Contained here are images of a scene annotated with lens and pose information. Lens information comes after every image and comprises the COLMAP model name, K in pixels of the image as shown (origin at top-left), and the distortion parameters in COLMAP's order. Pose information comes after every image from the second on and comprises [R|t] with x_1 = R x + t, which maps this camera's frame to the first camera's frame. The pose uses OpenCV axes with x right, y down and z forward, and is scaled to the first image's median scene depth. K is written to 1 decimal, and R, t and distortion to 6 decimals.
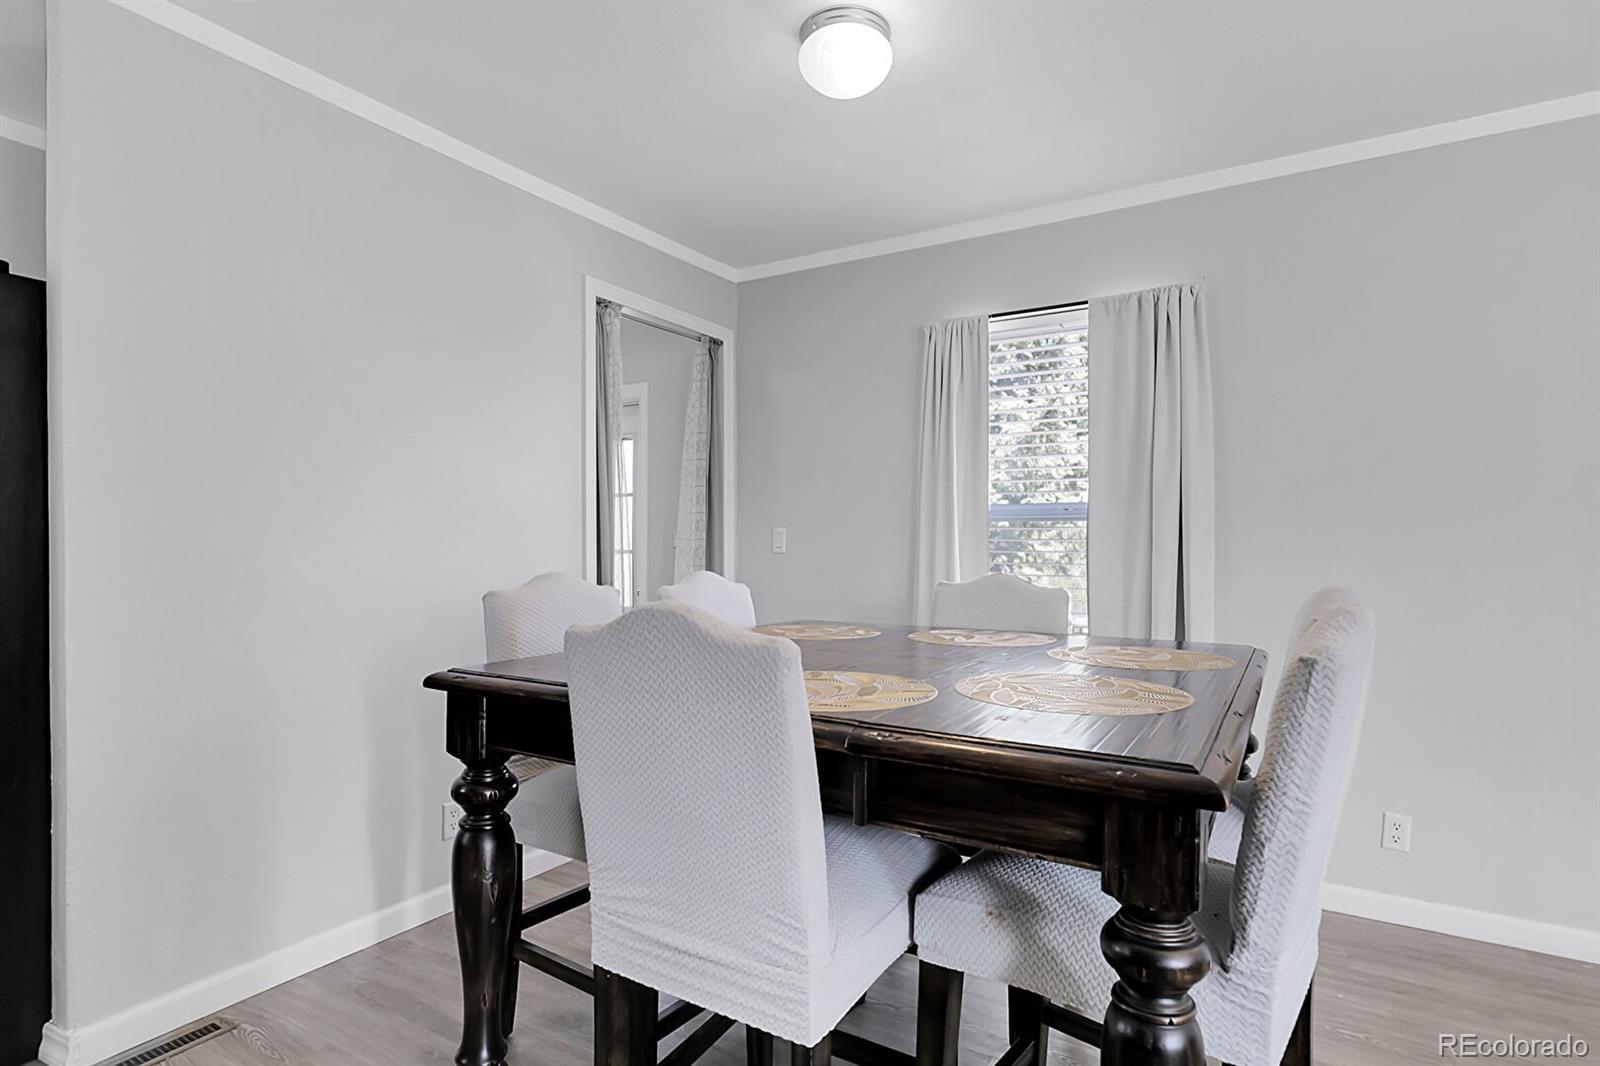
lens RADIAL K [[834.3, 0, 825.8], [0, 834.3, 553.8], [0, 0, 1]] dist [0.005088, -0.001236]
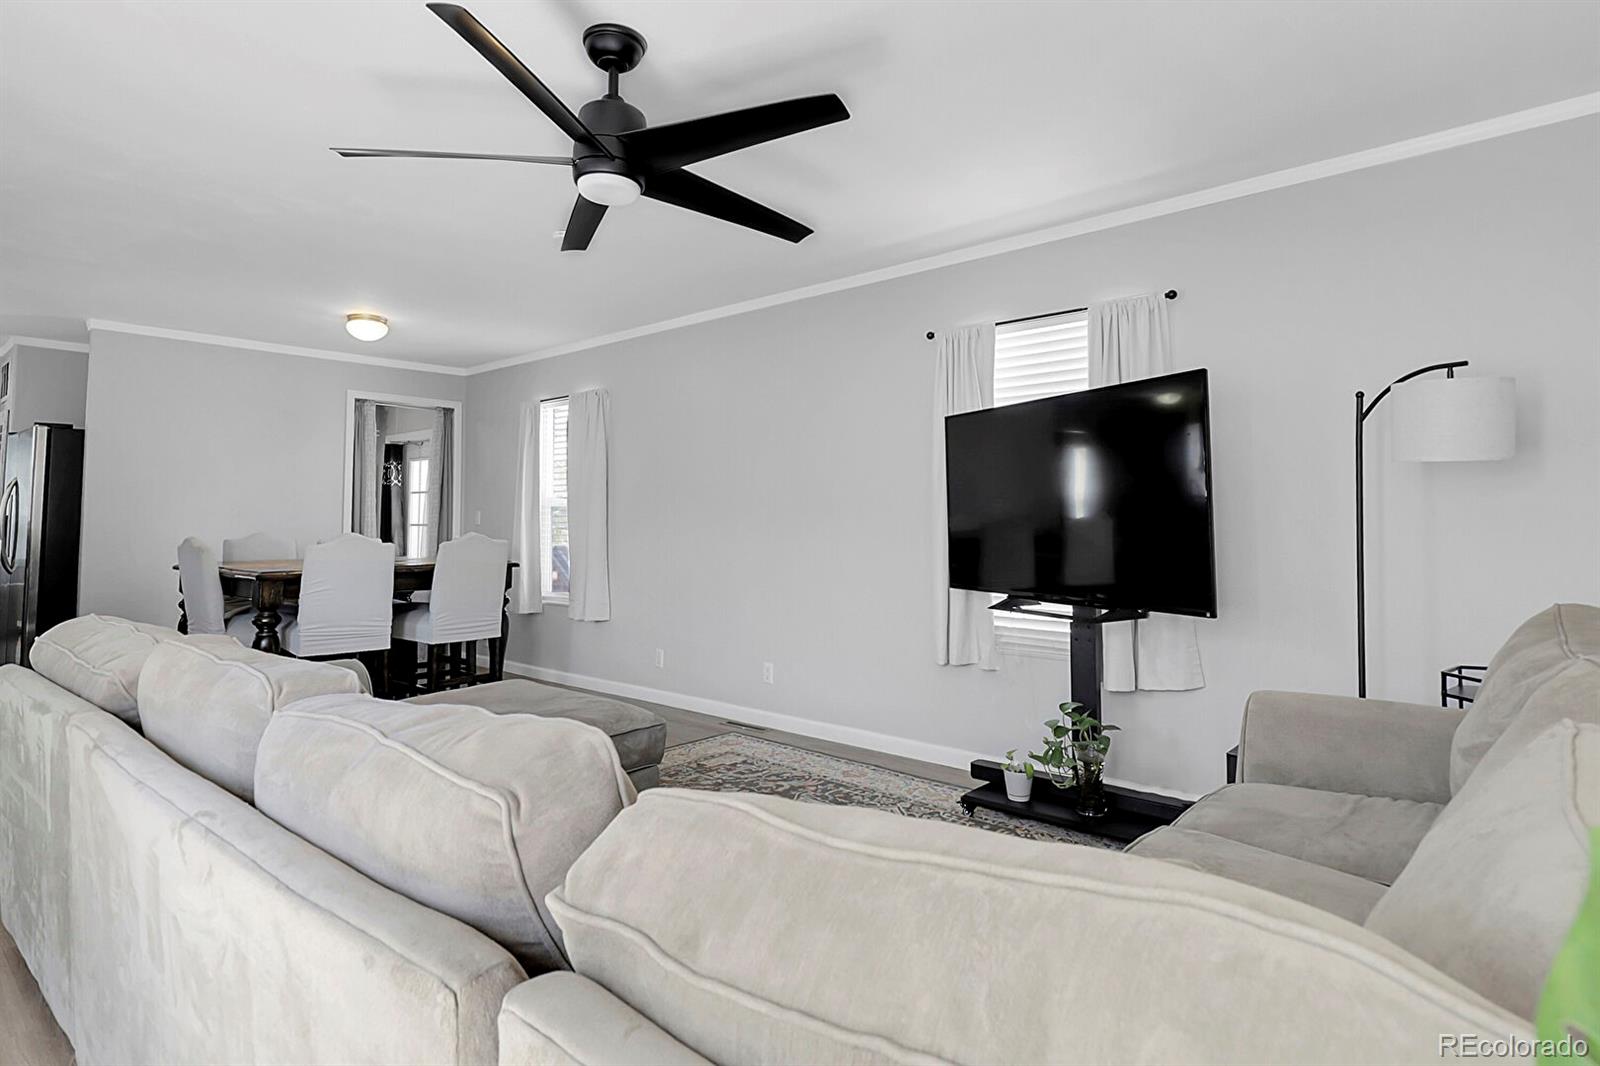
lens RADIAL K [[739.5, 0, 805.3], [0, 739.5, 528.0], [0, 0, 1]] dist [-0.036744, -0.000303]
pose [[0.989398, -0.000433, -0.145226, 0.961318], [-0.000040, 0.999995, -0.003256, 0.019570], [0.145227, 0.003227, 0.989393, -0.555286]]
